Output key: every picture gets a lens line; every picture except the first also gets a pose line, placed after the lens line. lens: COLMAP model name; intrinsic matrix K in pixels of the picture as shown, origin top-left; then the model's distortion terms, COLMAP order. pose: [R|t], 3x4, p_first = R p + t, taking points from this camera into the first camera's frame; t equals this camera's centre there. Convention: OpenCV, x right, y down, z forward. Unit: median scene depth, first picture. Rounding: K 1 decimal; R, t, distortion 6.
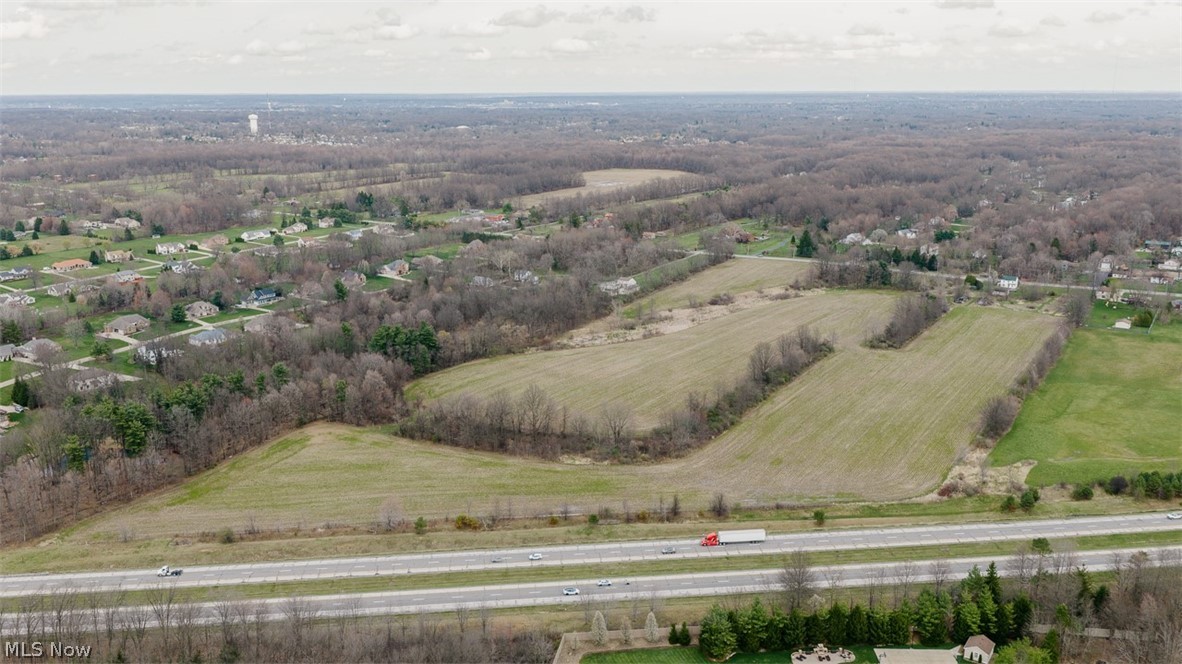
lens RADIAL K [[962.7, 0, 591.0], [0, 962.7, 332.0], [0, 0, 1]] dist [0.031491, -0.069700]
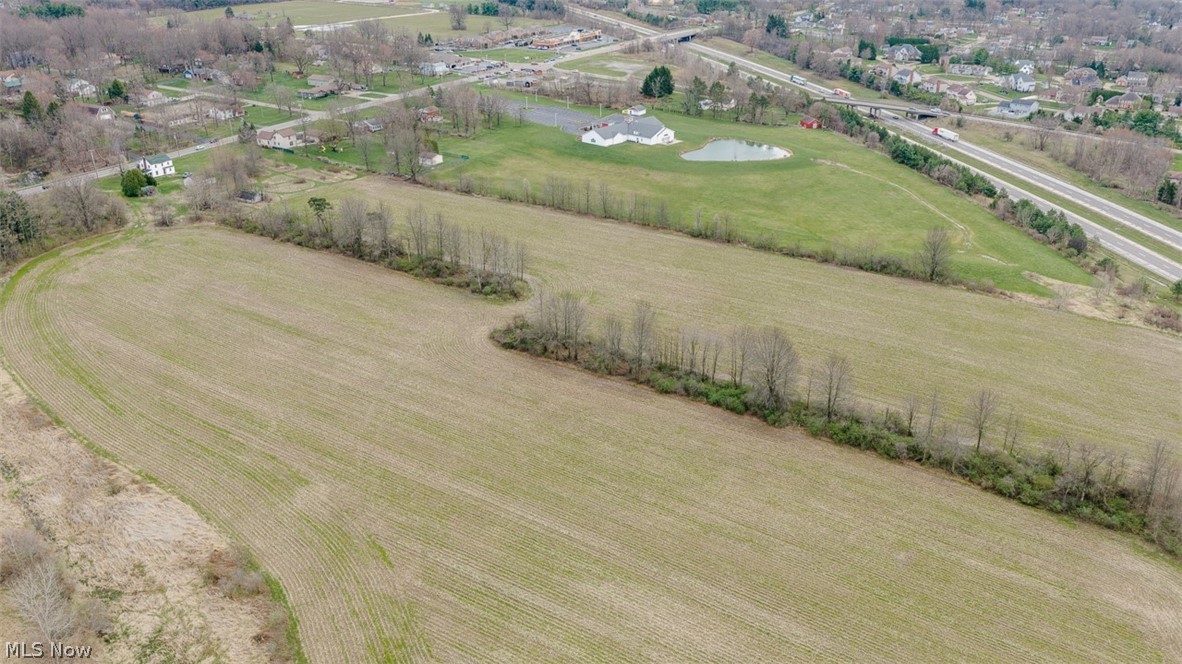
lens RADIAL K [[962.7, 0, 591.0], [0, 962.7, 332.0], [0, 0, 1]] dist [0.031491, -0.069700]
pose [[-0.068975, -0.395056, 0.916064, -0.149444], [0.243029, 0.883933, 0.399498, -0.131032], [-0.967563, 0.250186, 0.035041, 0.756142]]
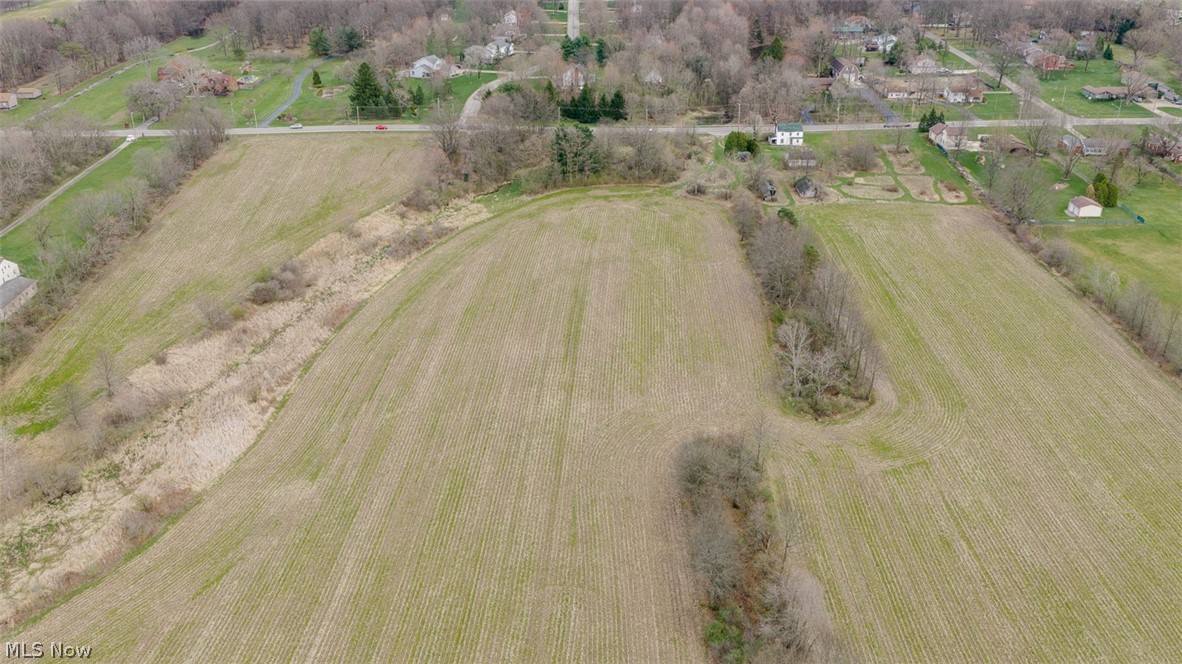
lens RADIAL K [[962.7, 0, 591.0], [0, 962.7, 332.0], [0, 0, 1]] dist [0.031491, -0.069700]
pose [[0.814563, -0.251532, 0.522703, 0.027567], [0.136871, 0.958994, 0.248186, -0.095214], [-0.563696, -0.130620, 0.815589, 0.602869]]
